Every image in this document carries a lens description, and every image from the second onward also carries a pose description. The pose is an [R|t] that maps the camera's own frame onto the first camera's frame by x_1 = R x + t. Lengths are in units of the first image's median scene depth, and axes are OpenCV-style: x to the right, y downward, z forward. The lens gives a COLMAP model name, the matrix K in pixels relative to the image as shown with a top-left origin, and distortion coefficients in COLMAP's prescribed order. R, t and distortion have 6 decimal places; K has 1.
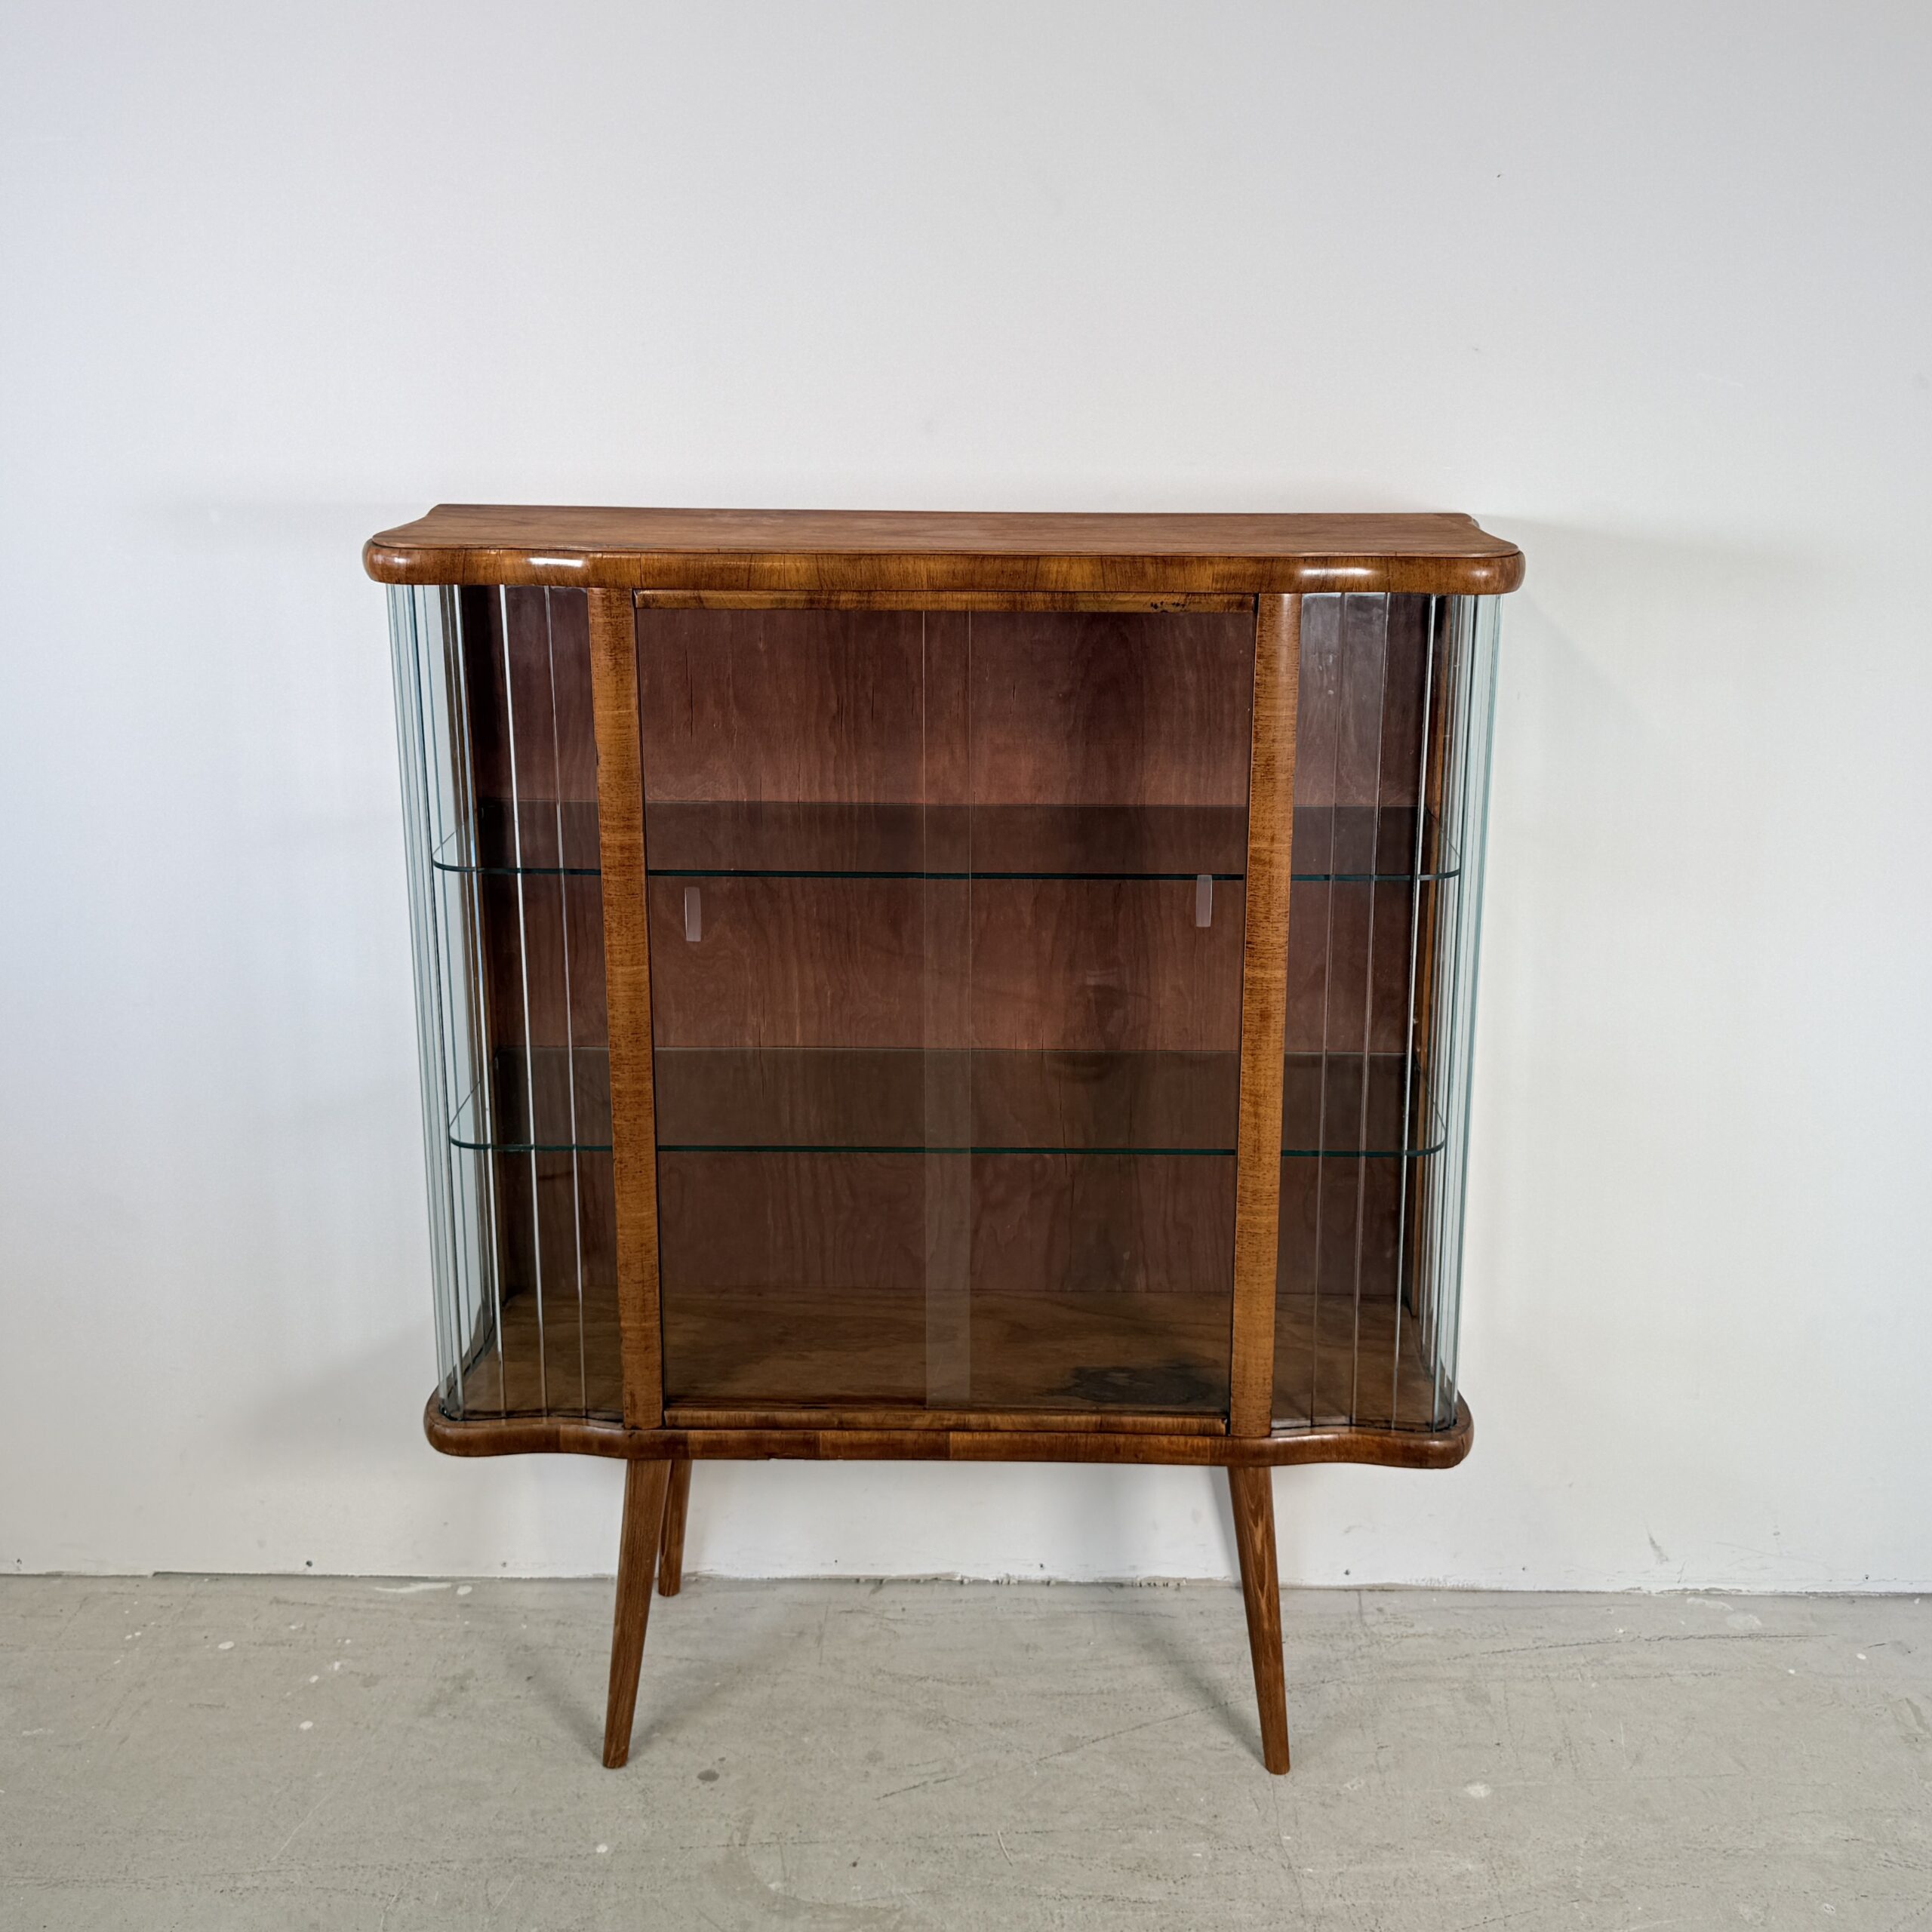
lens RADIAL K [[2158.9, 0, 1019.3], [0, 2158.9, 797.0], [0, 0, 1]] dist [0.121284, -0.247711]
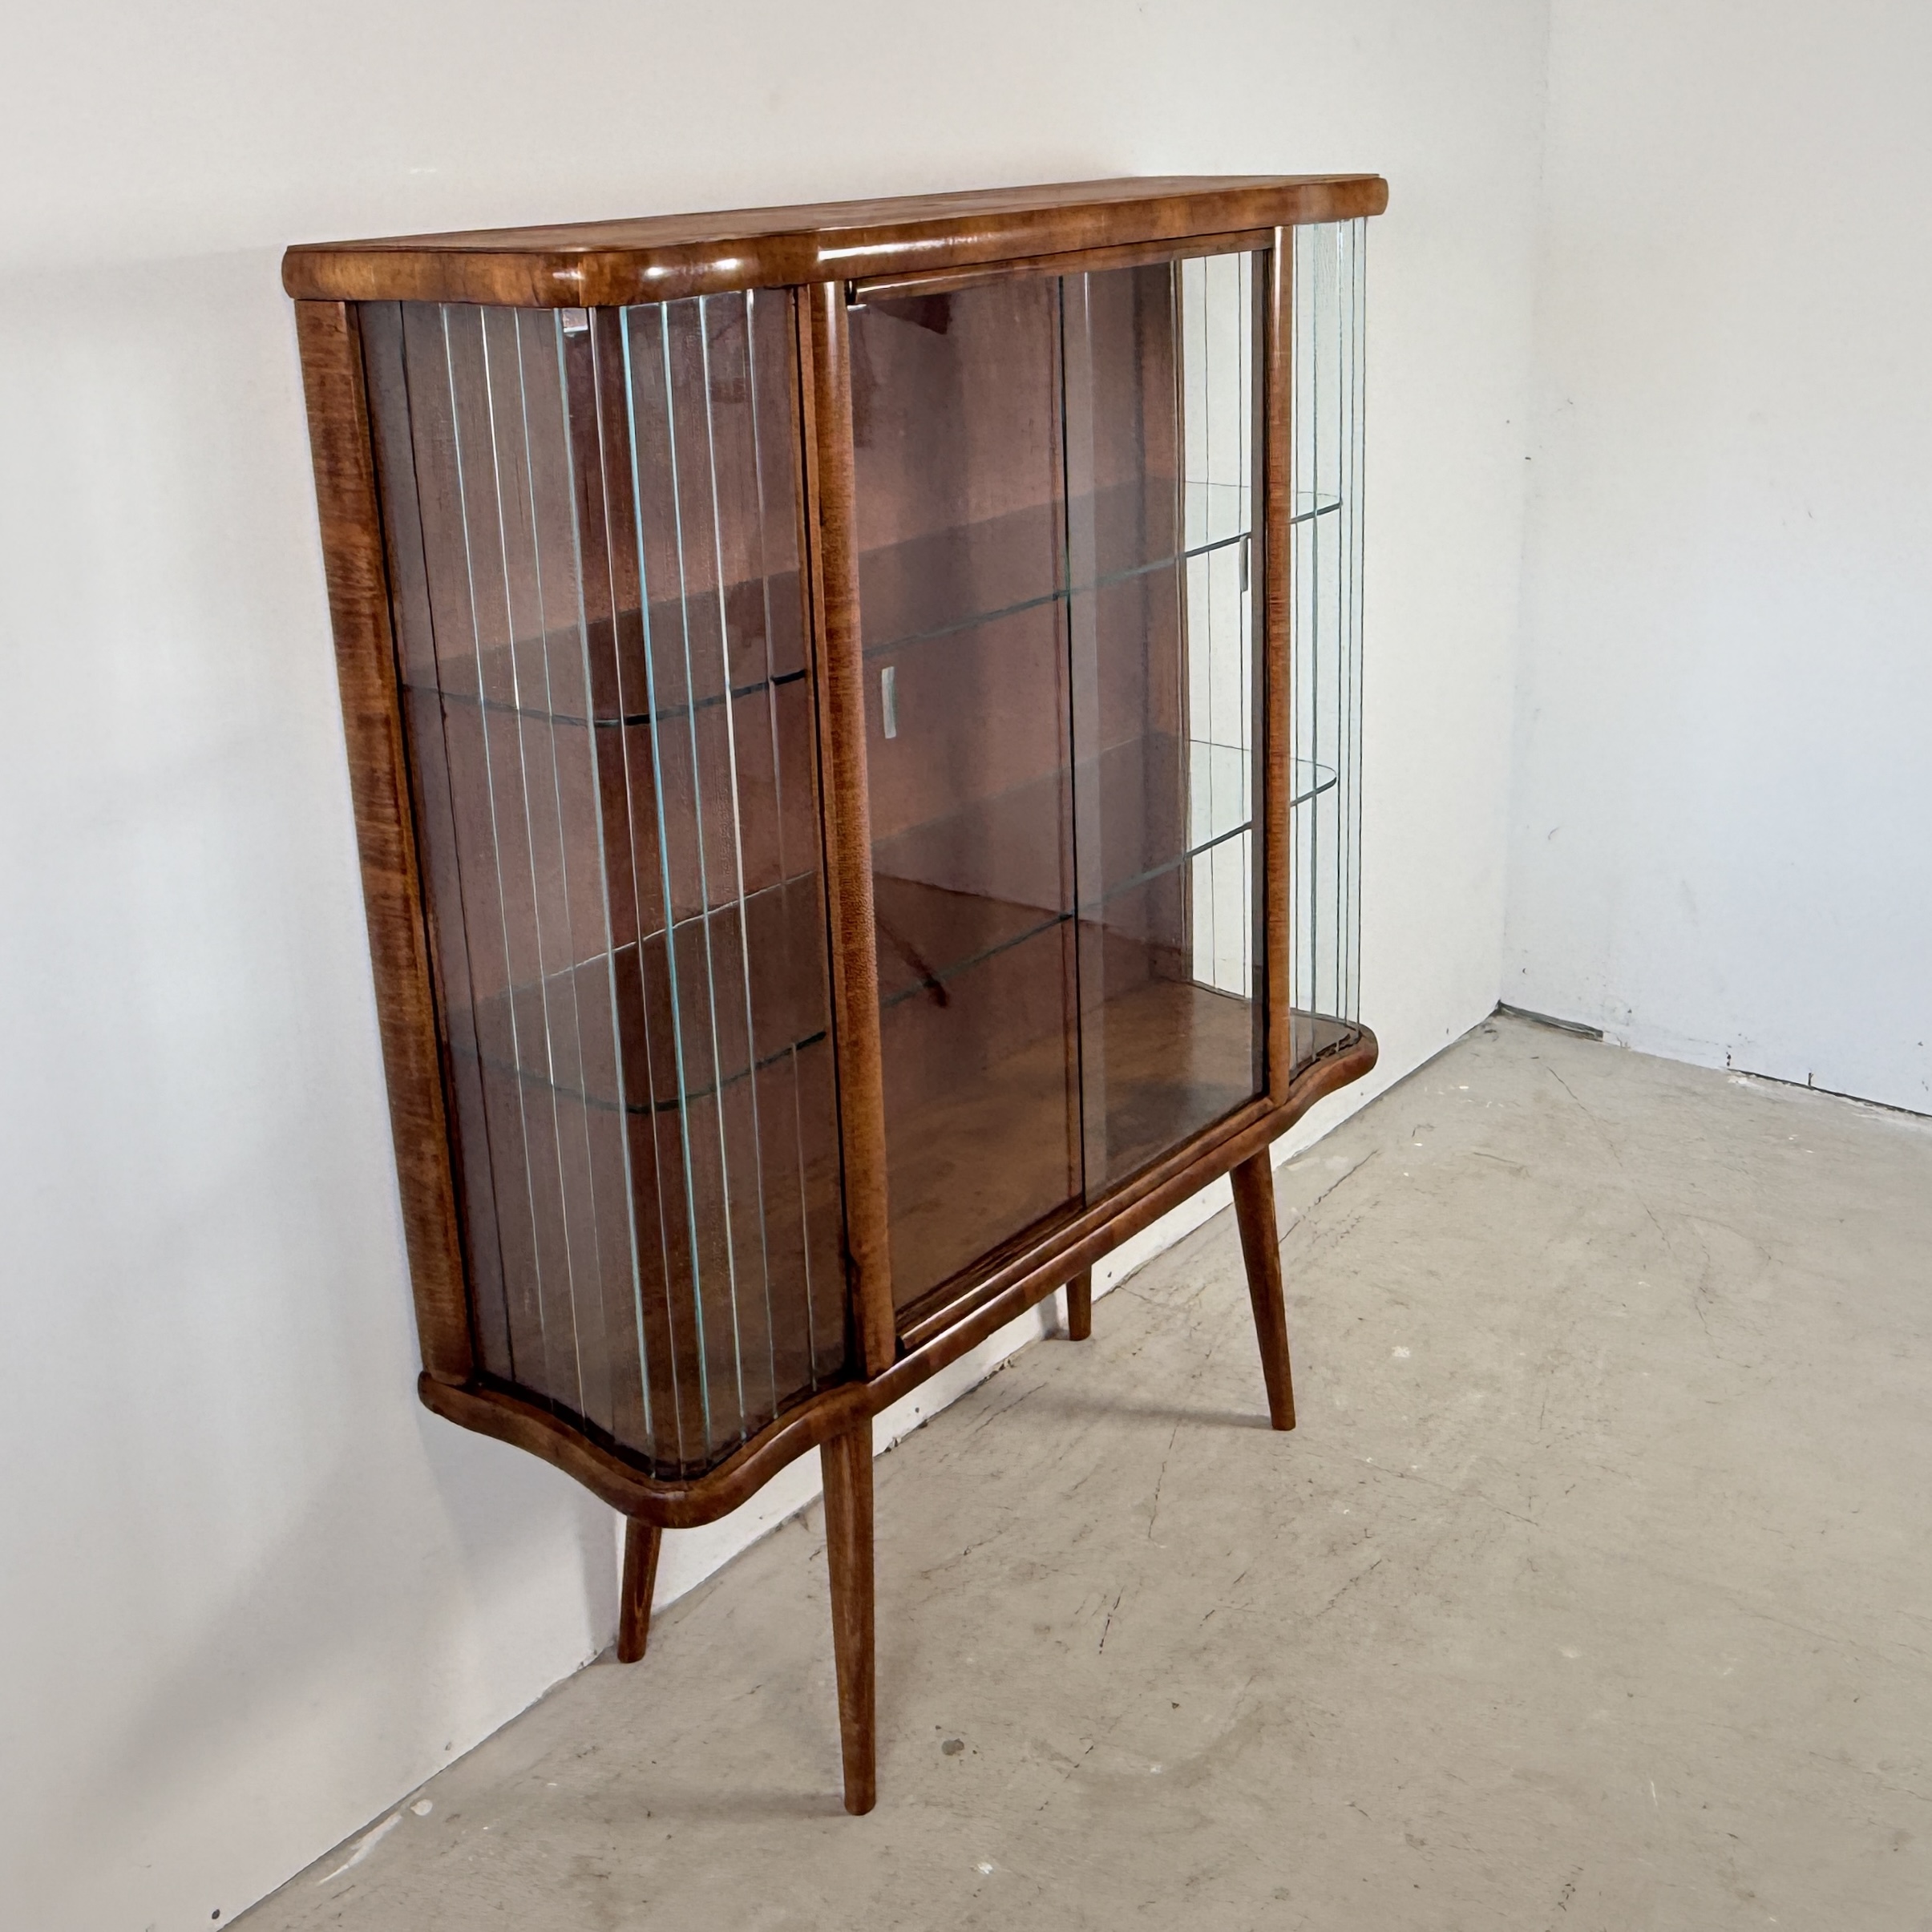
lens RADIAL K [[2226.0, 0, 906.8], [0, 2226.0, 778.1], [0, 0, 1]] dist [0.009640, 0.004209]
pose [[0.632883, -0.251070, 0.732409, -0.705928], [0.235264, 0.963595, 0.127026, -0.019546], [-0.737638, 0.091916, 0.668910, 0.428873]]
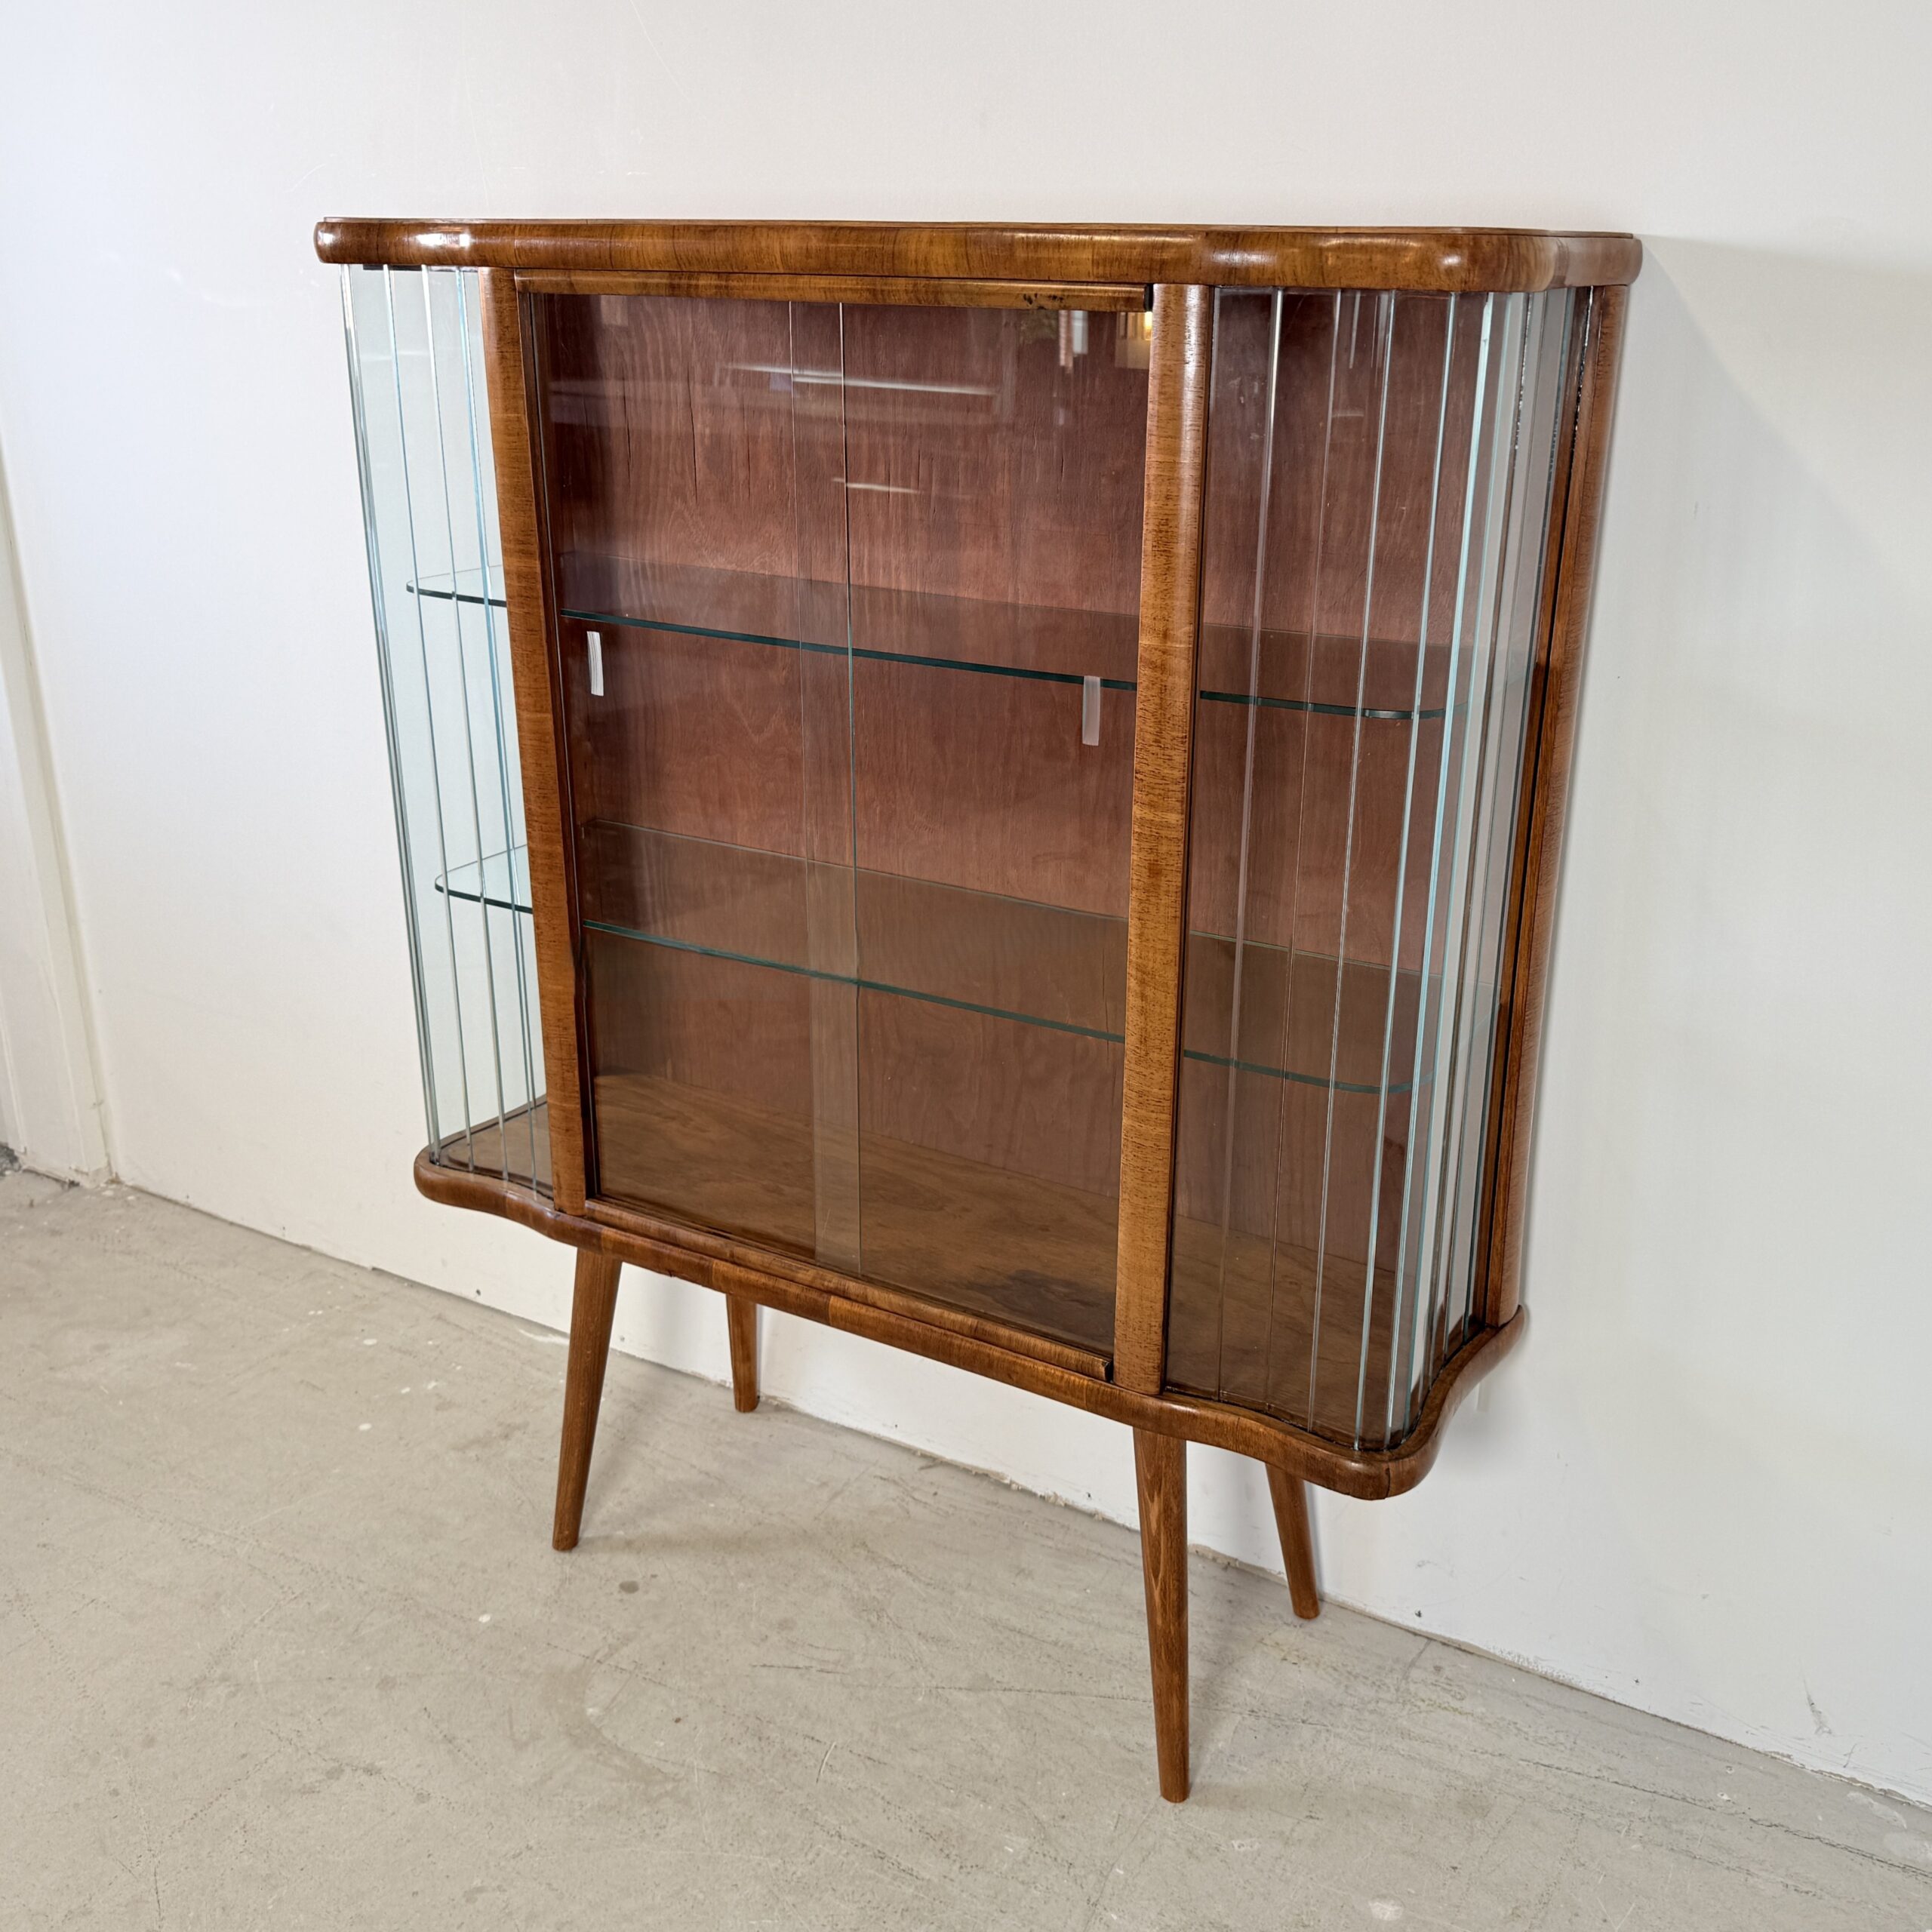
lens RADIAL K [[1952.9, 0, 1049.8], [0, 1952.9, 956.9], [0, 0, 1]] dist [0.175254, -0.373010]
pose [[0.875561, 0.166888, -0.453366, 0.382808], [-0.129036, 0.985130, 0.113436, 0.053761], [0.465555, -0.040820, 0.884077, 0.338410]]
